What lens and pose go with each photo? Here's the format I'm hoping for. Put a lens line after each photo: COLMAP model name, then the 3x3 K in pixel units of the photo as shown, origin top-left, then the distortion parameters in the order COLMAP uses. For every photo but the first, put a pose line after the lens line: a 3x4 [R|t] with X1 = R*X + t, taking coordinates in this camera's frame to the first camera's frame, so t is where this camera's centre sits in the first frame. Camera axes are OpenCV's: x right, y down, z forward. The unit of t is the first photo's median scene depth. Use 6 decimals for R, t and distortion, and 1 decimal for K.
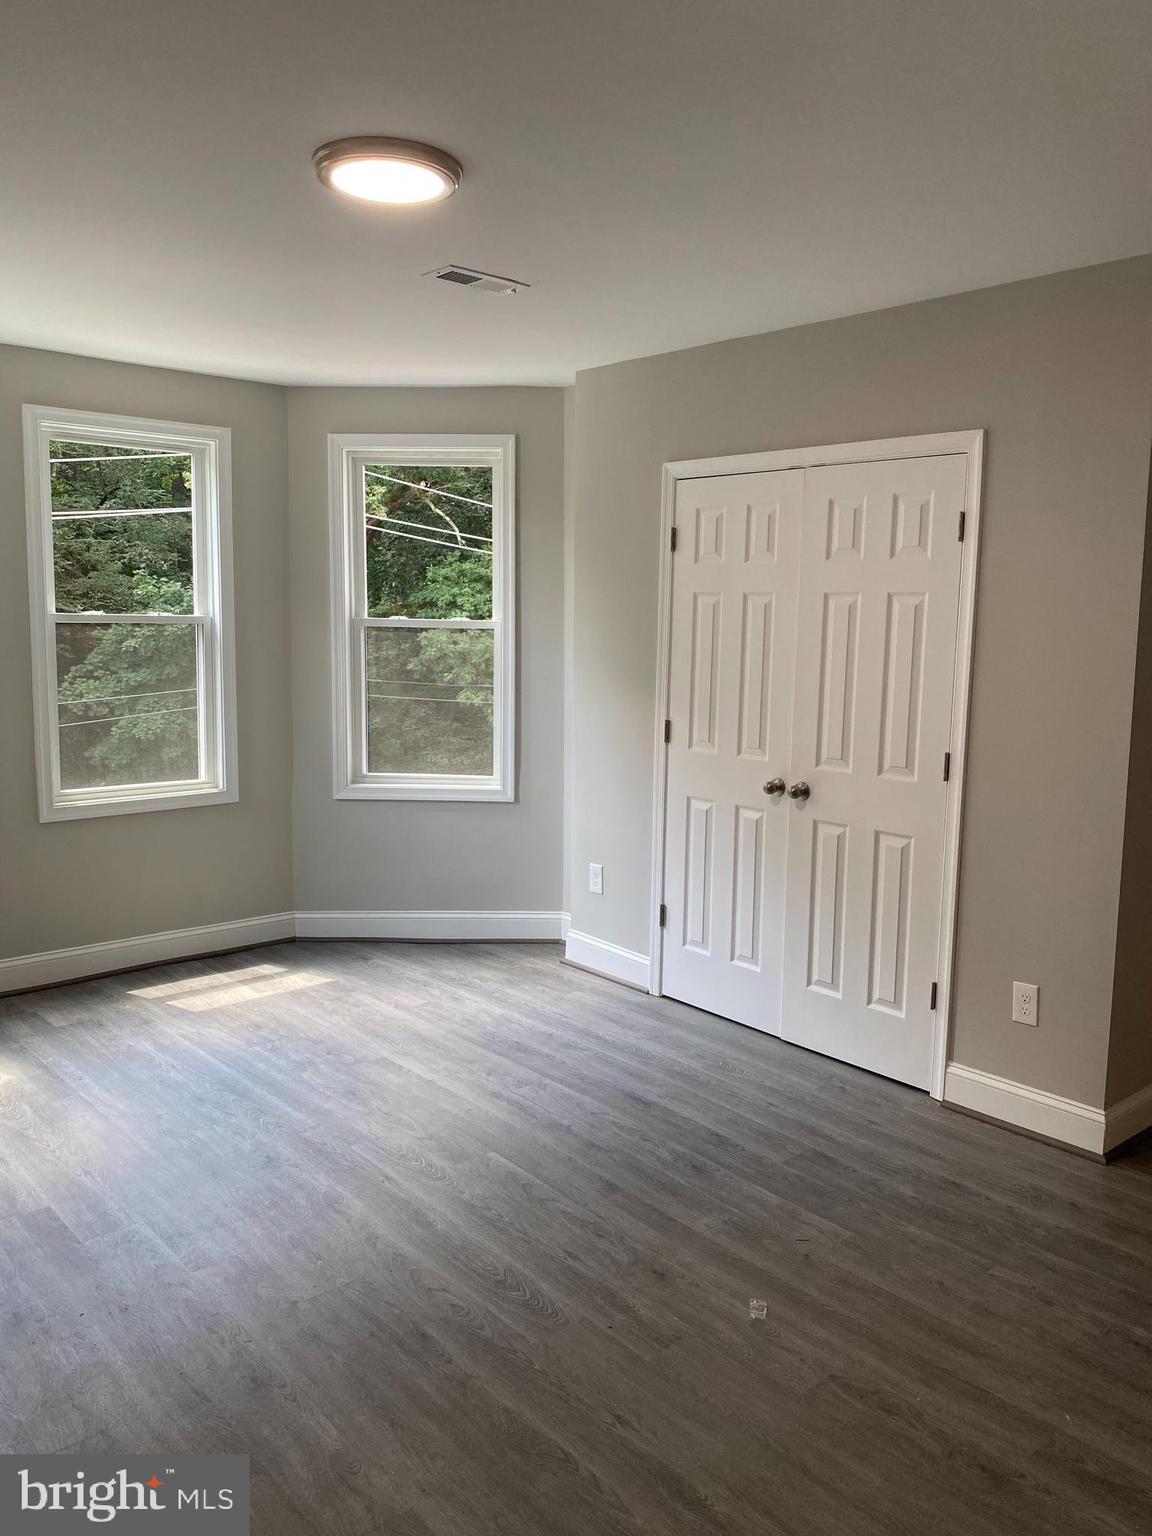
lens RADIAL K [[1173.0, 0, 594.0], [0, 1173.0, 768.6], [0, 0, 1]] dist [0.034520, -0.002686]
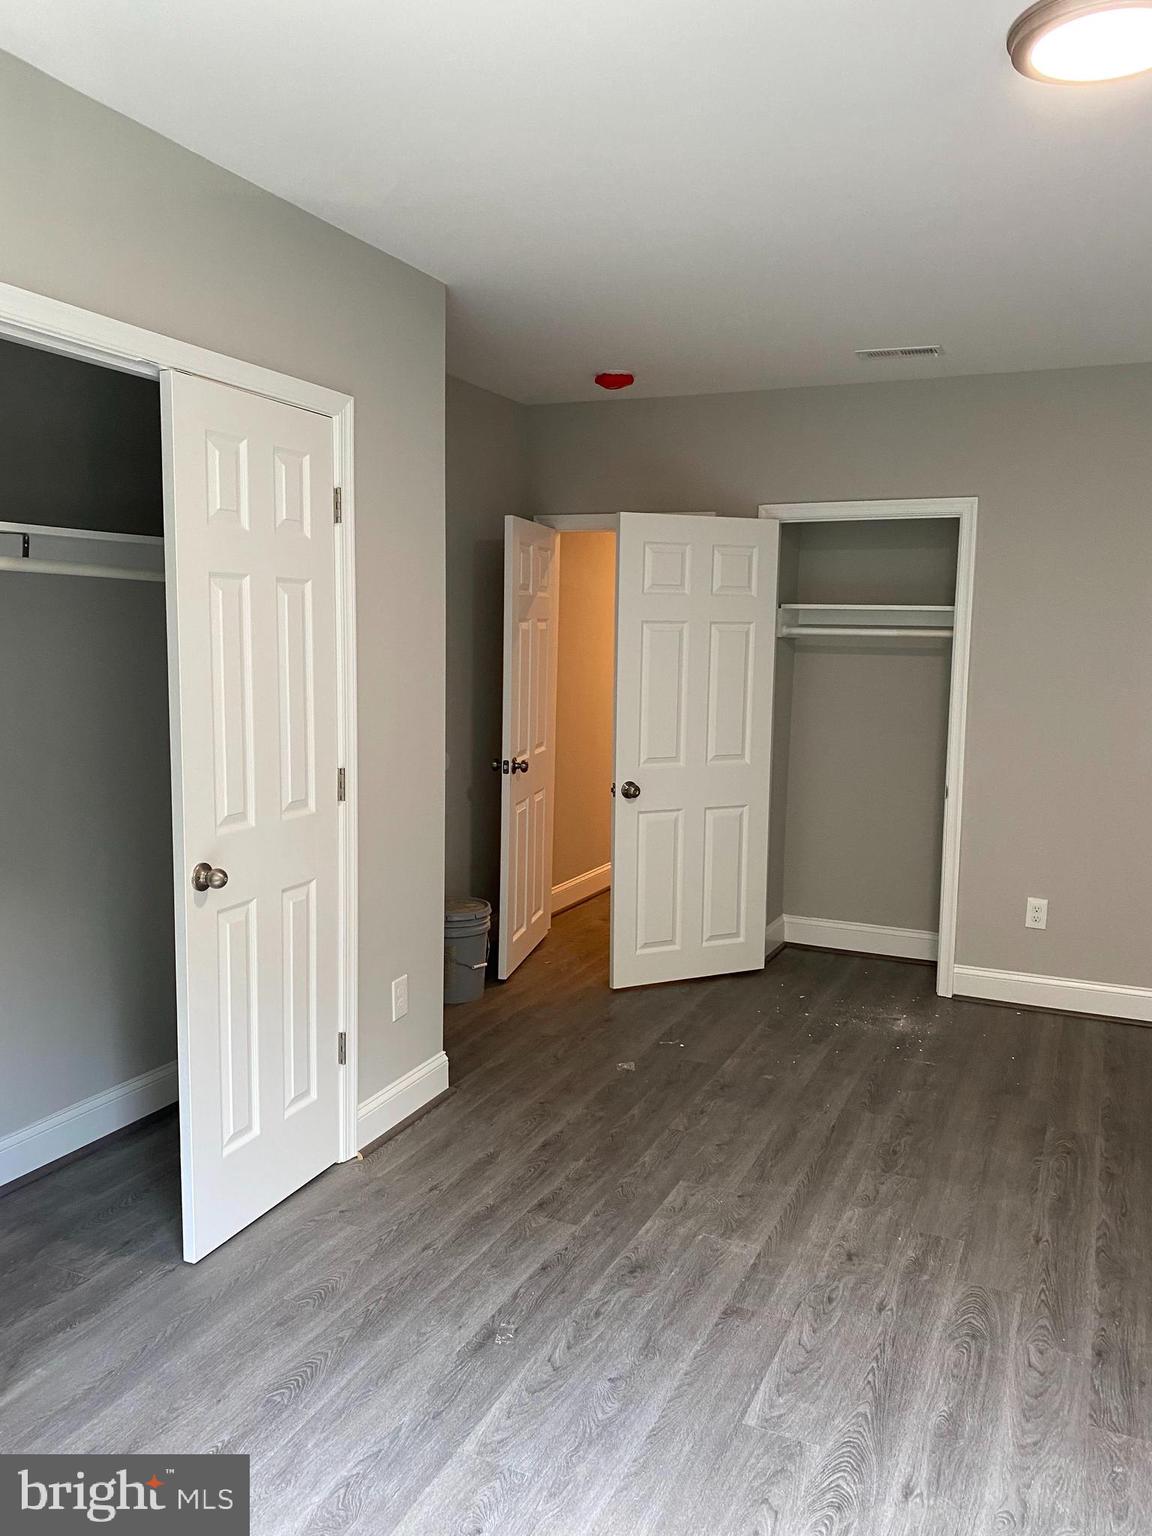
lens RADIAL K [[1173.0, 0, 594.0], [0, 1173.0, 768.6], [0, 0, 1]] dist [0.034520, -0.002686]
pose [[-0.401890, -0.139609, 0.904983, -0.532846], [0.096414, 0.976364, 0.193437, -0.155531], [-0.910598, 0.164994, -0.378930, 1.107232]]
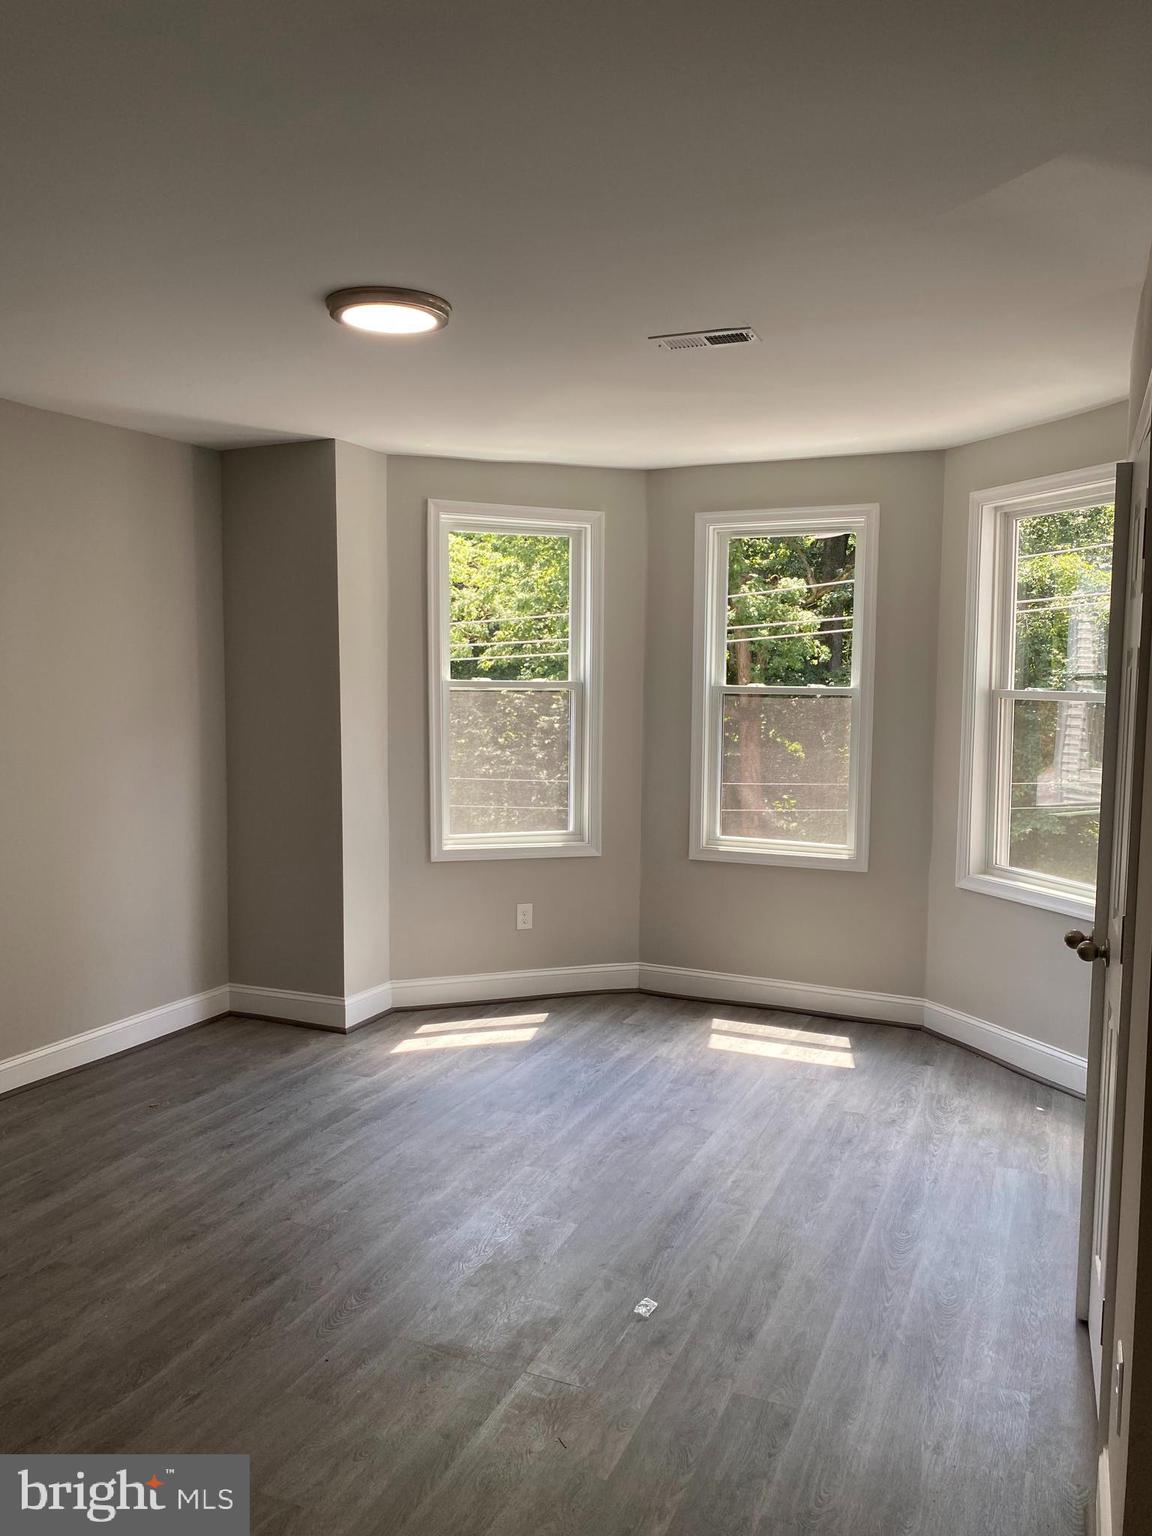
lens RADIAL K [[1173.0, 0, 594.0], [0, 1173.0, 768.6], [0, 0, 1]] dist [0.034520, -0.002686]
pose [[0.428770, 0.063042, -0.901211, 0.676354], [-0.127096, 0.991850, 0.008914, -0.052587], [0.894429, 0.110718, 0.433288, 0.476830]]
